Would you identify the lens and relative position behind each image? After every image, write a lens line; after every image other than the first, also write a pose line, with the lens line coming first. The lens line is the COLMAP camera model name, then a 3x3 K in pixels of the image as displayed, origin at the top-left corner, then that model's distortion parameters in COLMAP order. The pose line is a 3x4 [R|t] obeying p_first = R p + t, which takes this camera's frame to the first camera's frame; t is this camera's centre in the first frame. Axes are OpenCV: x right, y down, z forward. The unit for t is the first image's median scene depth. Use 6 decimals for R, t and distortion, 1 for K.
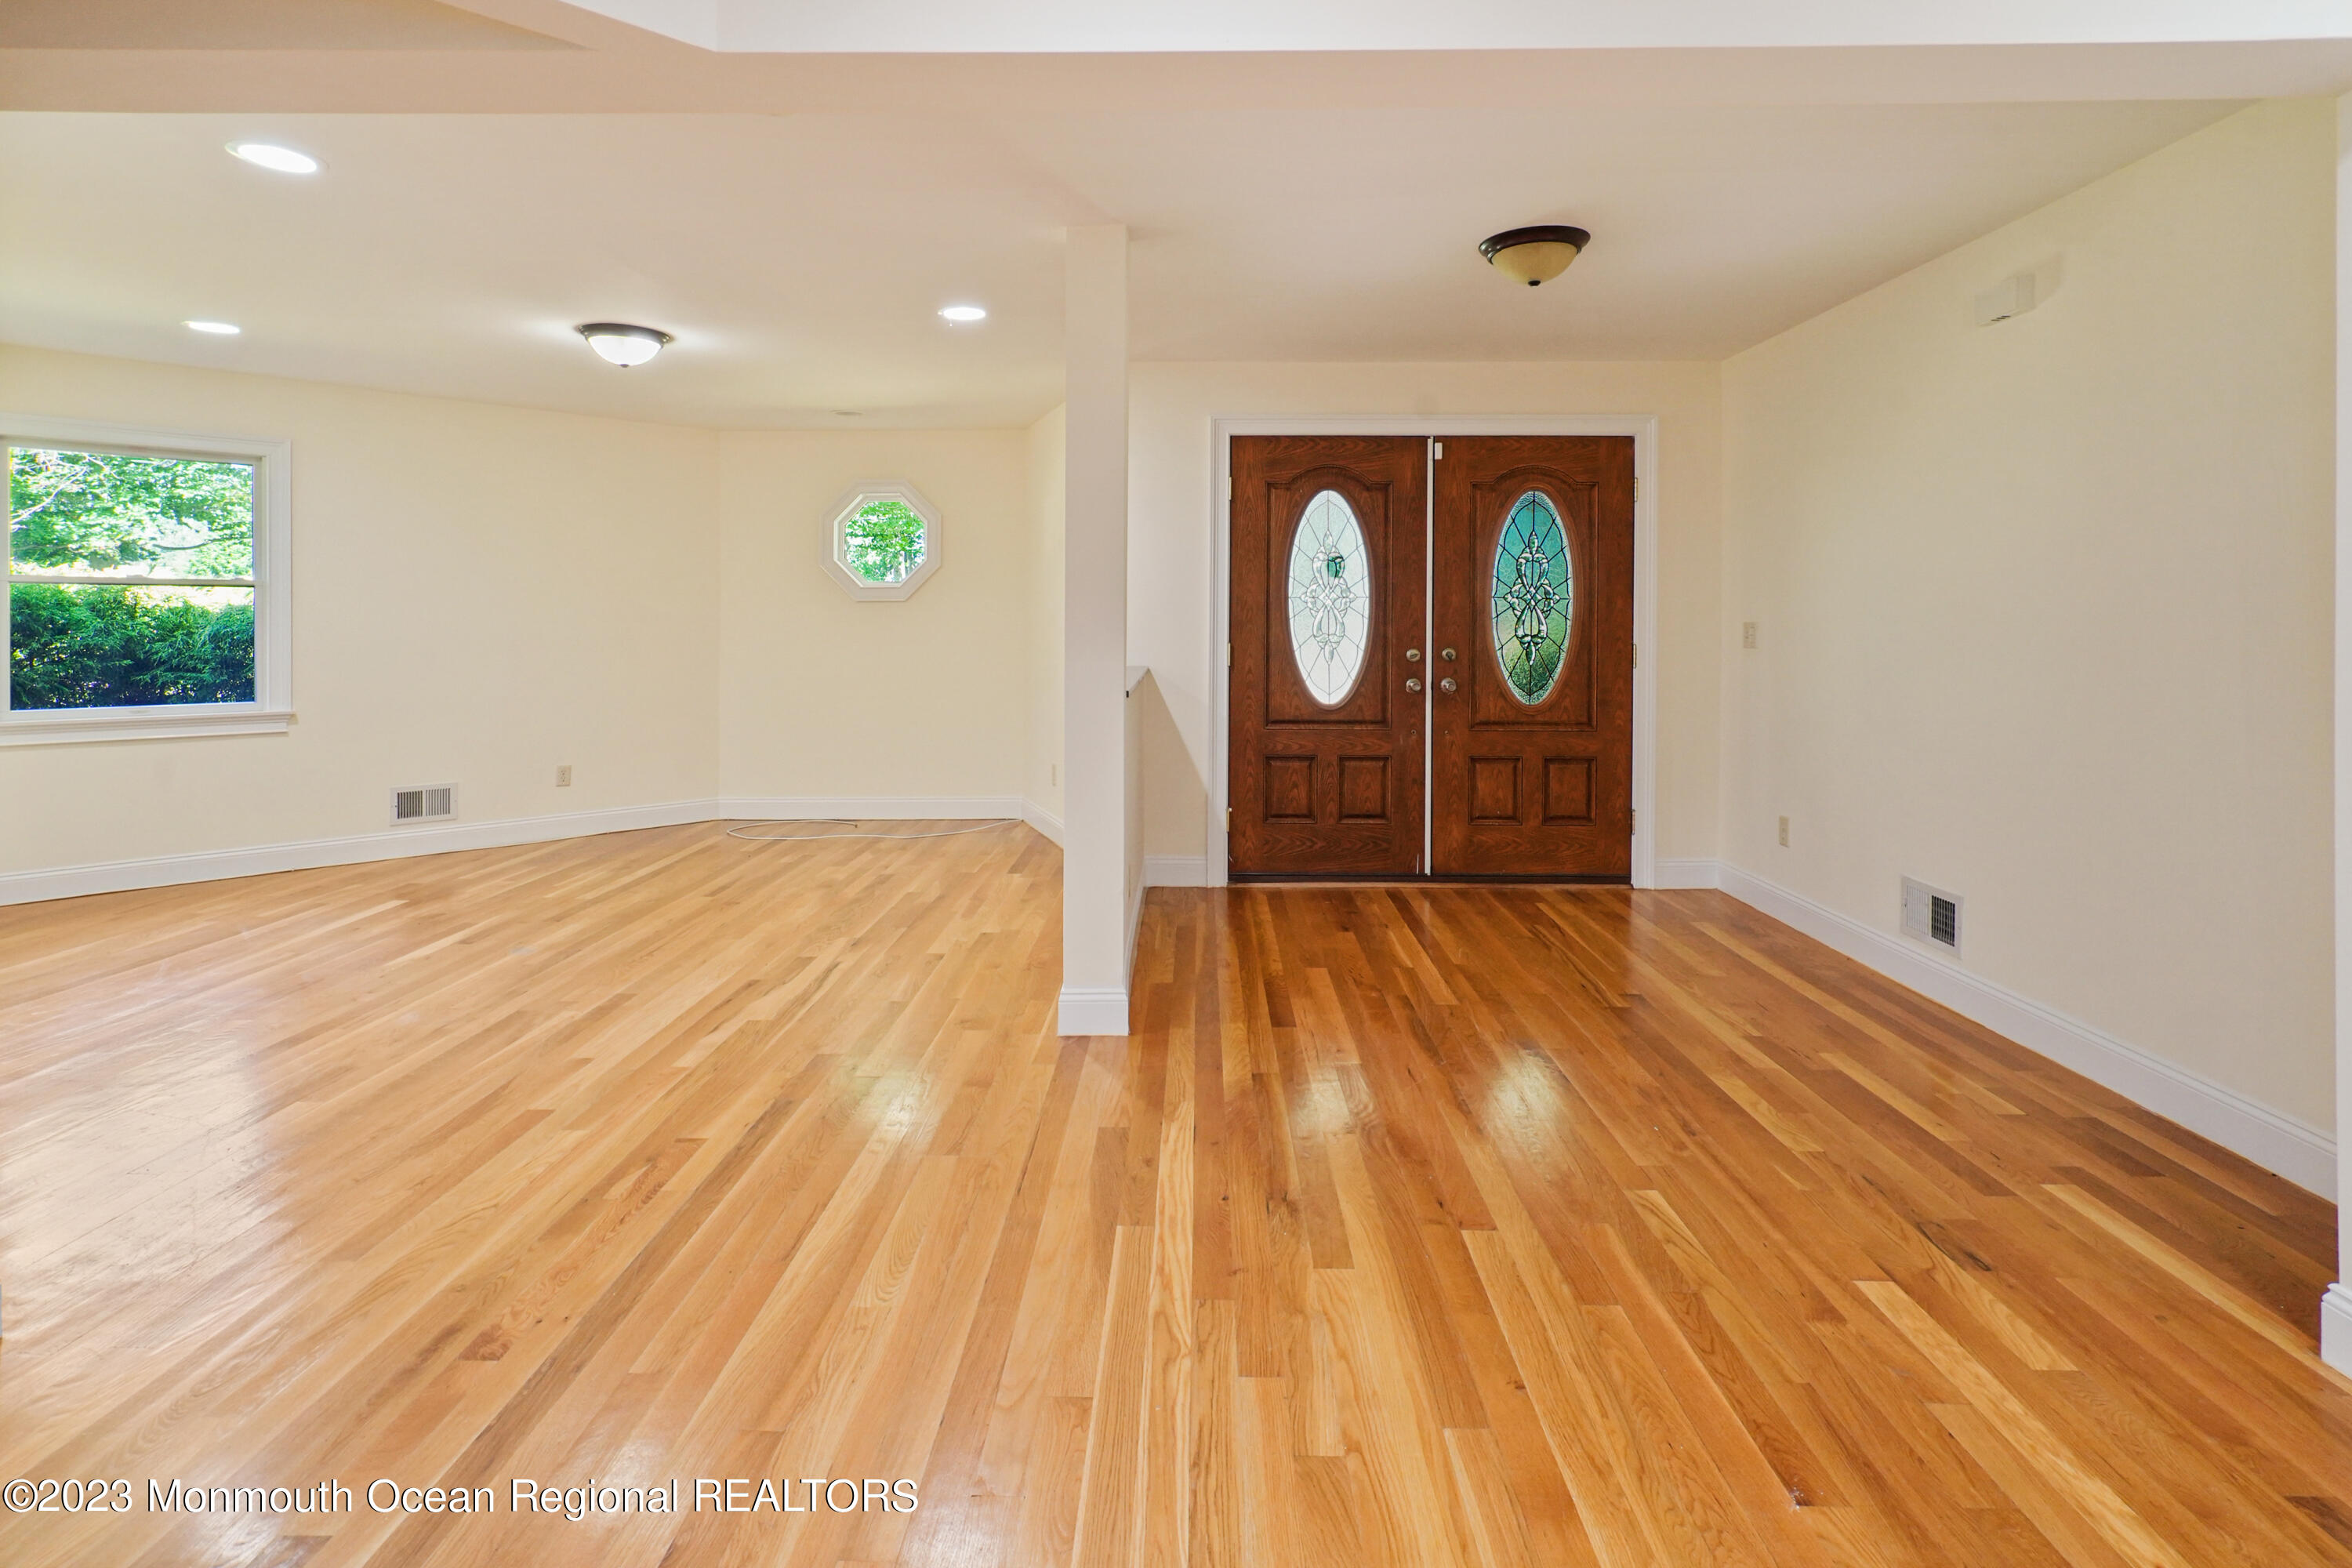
lens RADIAL K [[1117.7, 0, 1172.9], [0, 1117.7, 608.5], [0, 0, 1]] dist [0.001005, 0.000715]
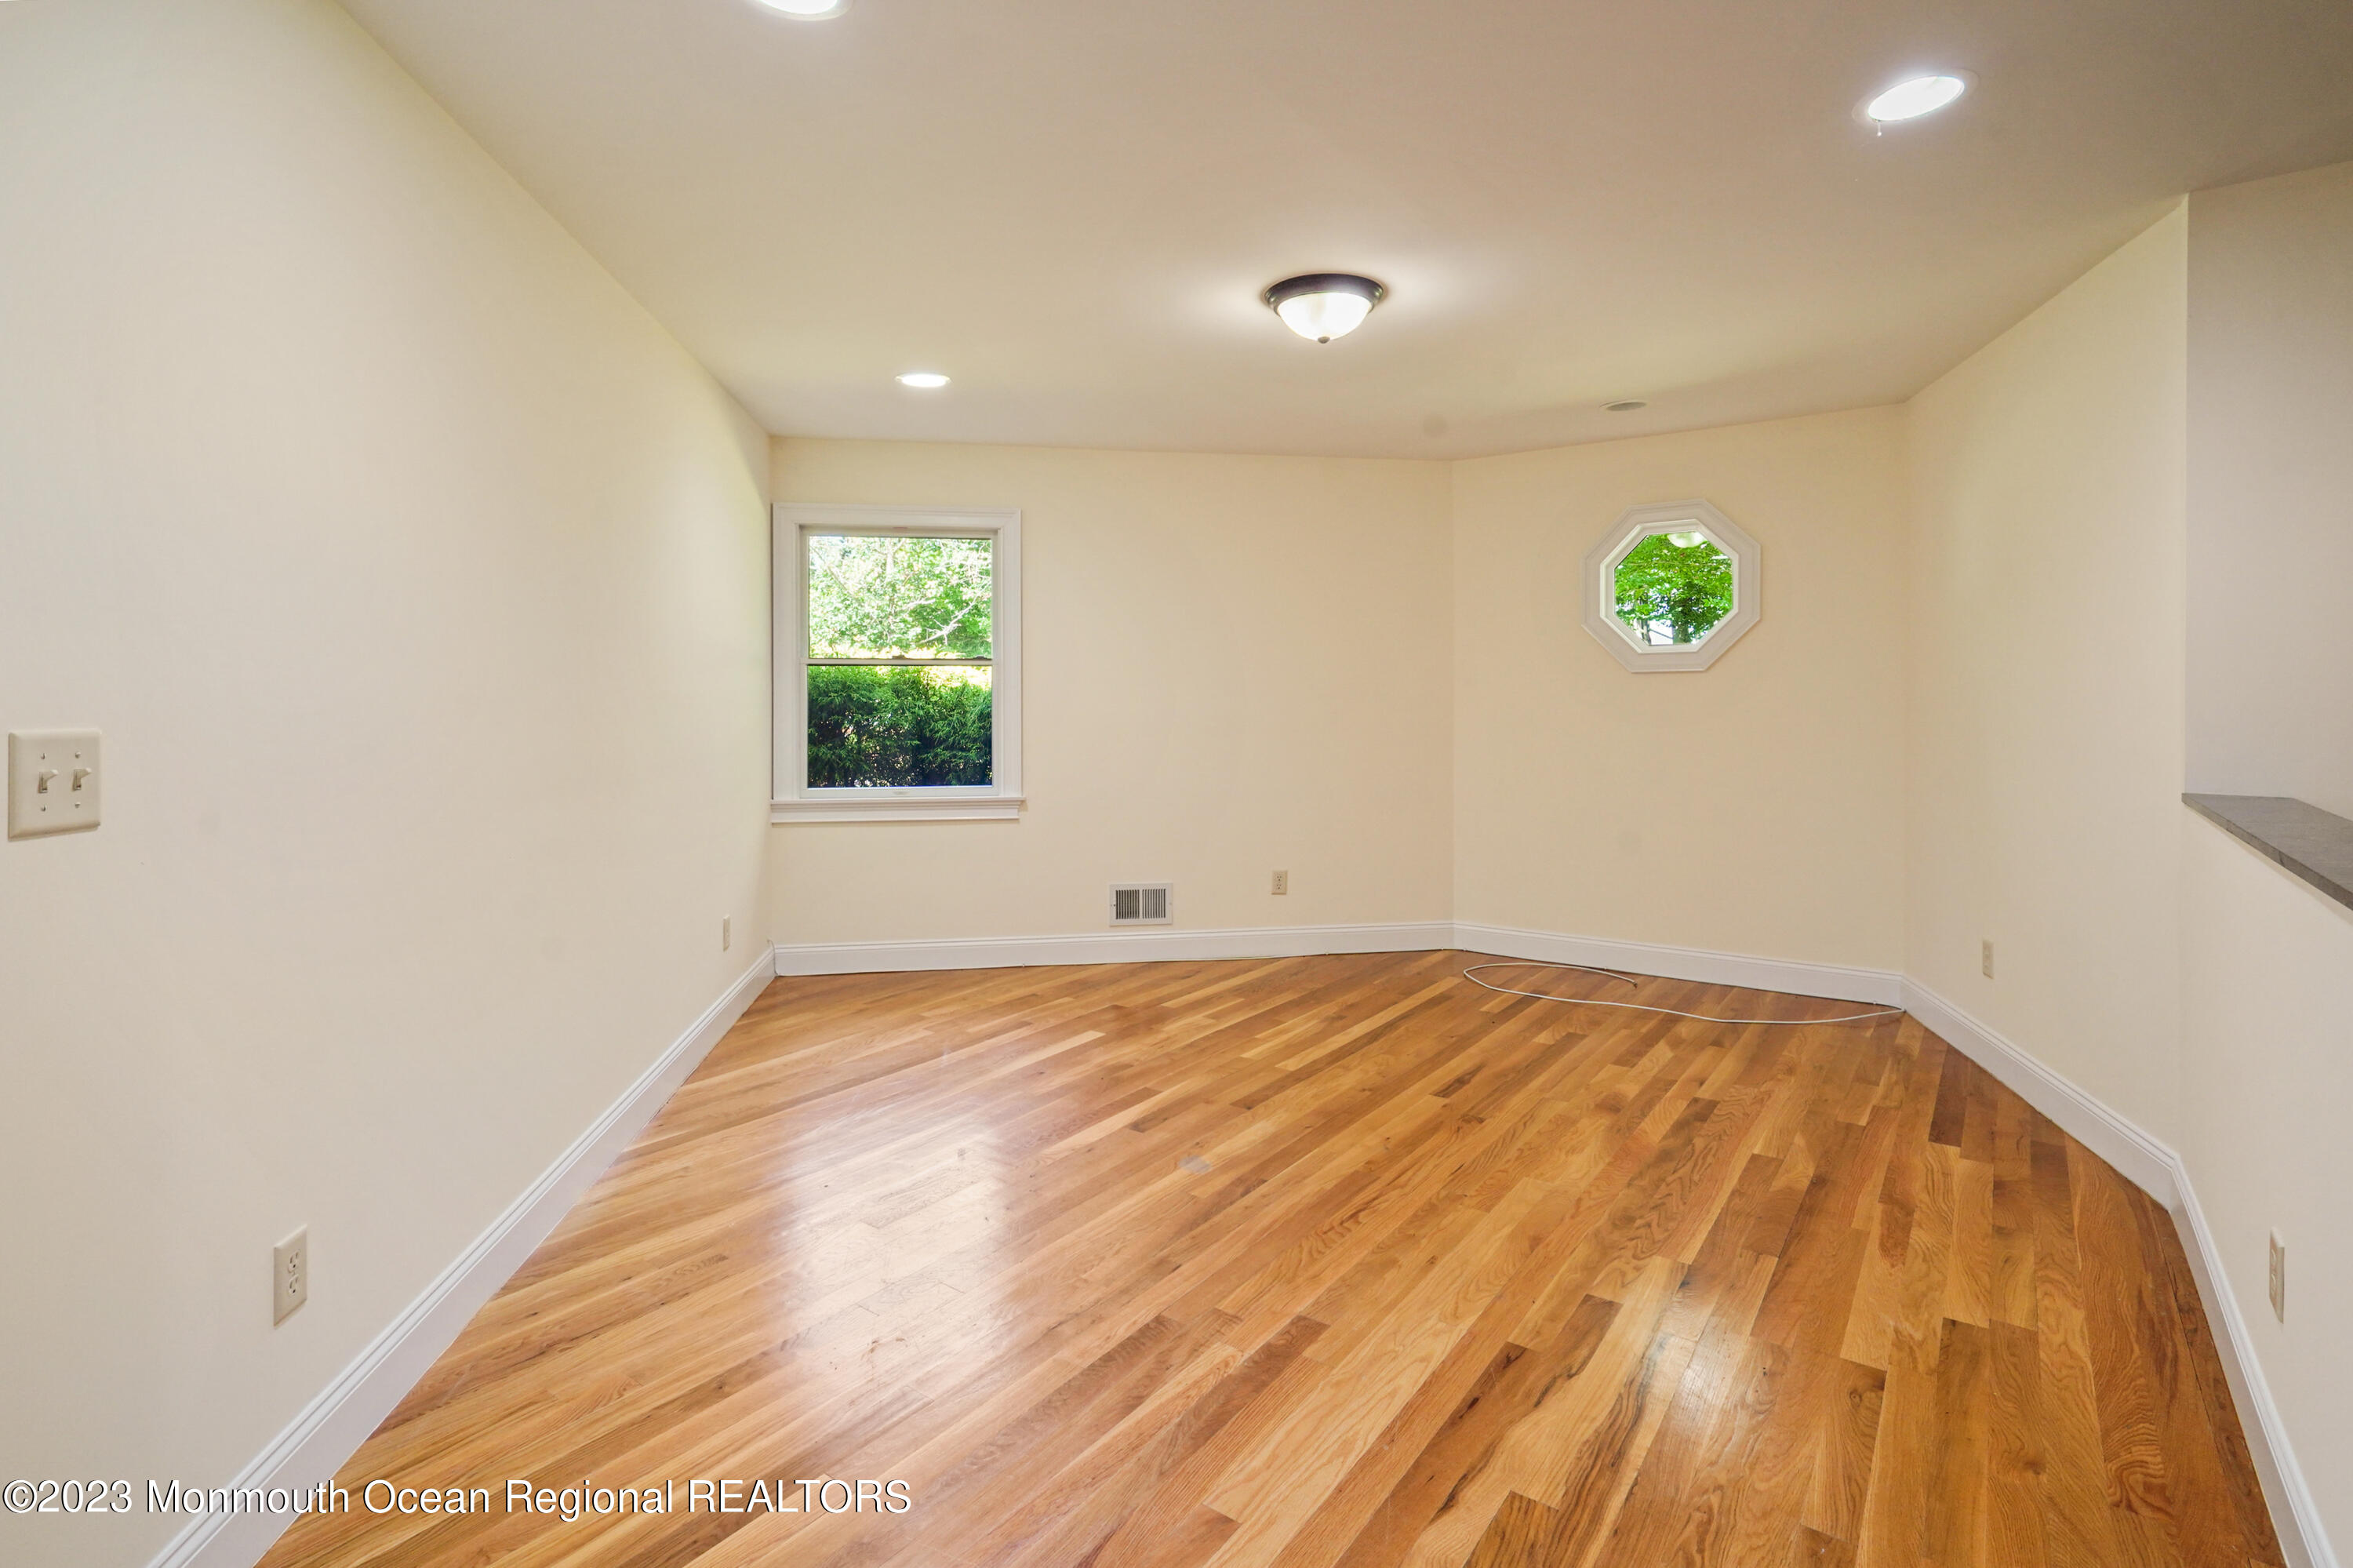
lens RADIAL K [[1125.5, 0, 1188.5], [0, 1125.5, 718.4], [0, 0, 1]] dist [-0.001730, 0.001058]
pose [[0.816458, 0.009494, -0.577327, -0.138583], [0.009919, 0.999487, 0.030464, -0.002253], [0.577320, -0.030599, 0.815944, 0.338856]]
